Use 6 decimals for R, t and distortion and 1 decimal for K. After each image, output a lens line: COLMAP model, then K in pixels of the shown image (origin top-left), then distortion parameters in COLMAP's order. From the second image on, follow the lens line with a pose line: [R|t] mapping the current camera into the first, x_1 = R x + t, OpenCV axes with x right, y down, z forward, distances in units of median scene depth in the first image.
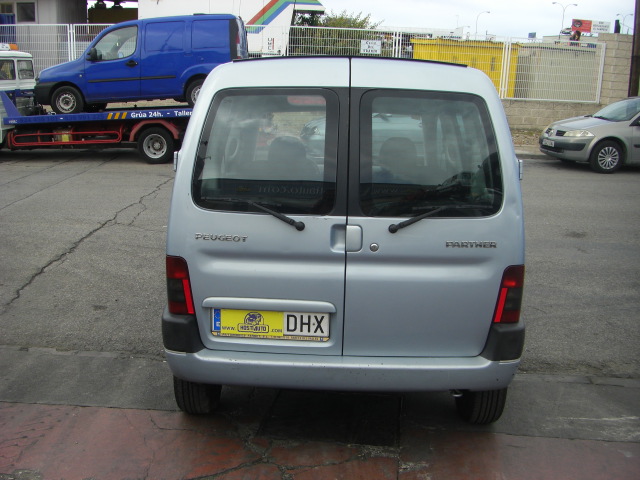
lens RADIAL K [[714.2, 0, 301.8], [0, 714.2, 279.3], [0, 0, 1]] dist [-0.170862, 0.072724]
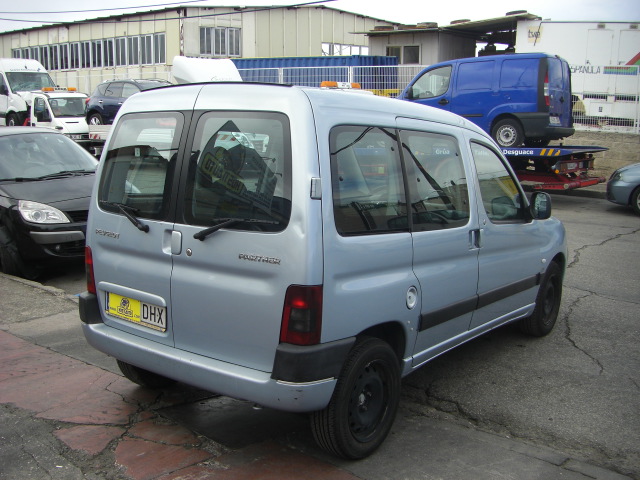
lens RADIAL K [[714.2, 0, 301.8], [0, 714.2, 279.3], [0, 0, 1]] dist [-0.170862, 0.072724]
pose [[0.815922, 0.120156, -0.565538, 0.841772], [-0.147718, 0.989025, -0.002988, -0.025342], [0.558972, 0.085978, 0.824717, 0.186021]]
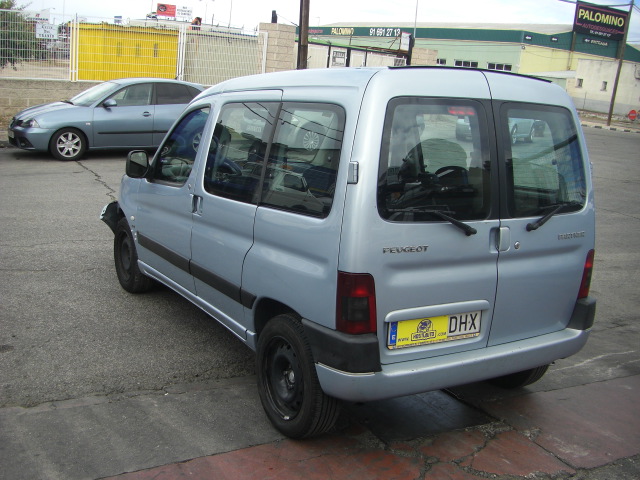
lens RADIAL K [[714.2, 0, 301.8], [0, 714.2, 279.3], [0, 0, 1]] dist [-0.170862, 0.072724]
pose [[0.841286, -0.115799, 0.528042, -0.739114], [0.103023, 0.993230, 0.053675, -0.082517], [-0.530683, 0.009245, 0.847520, 0.241197]]
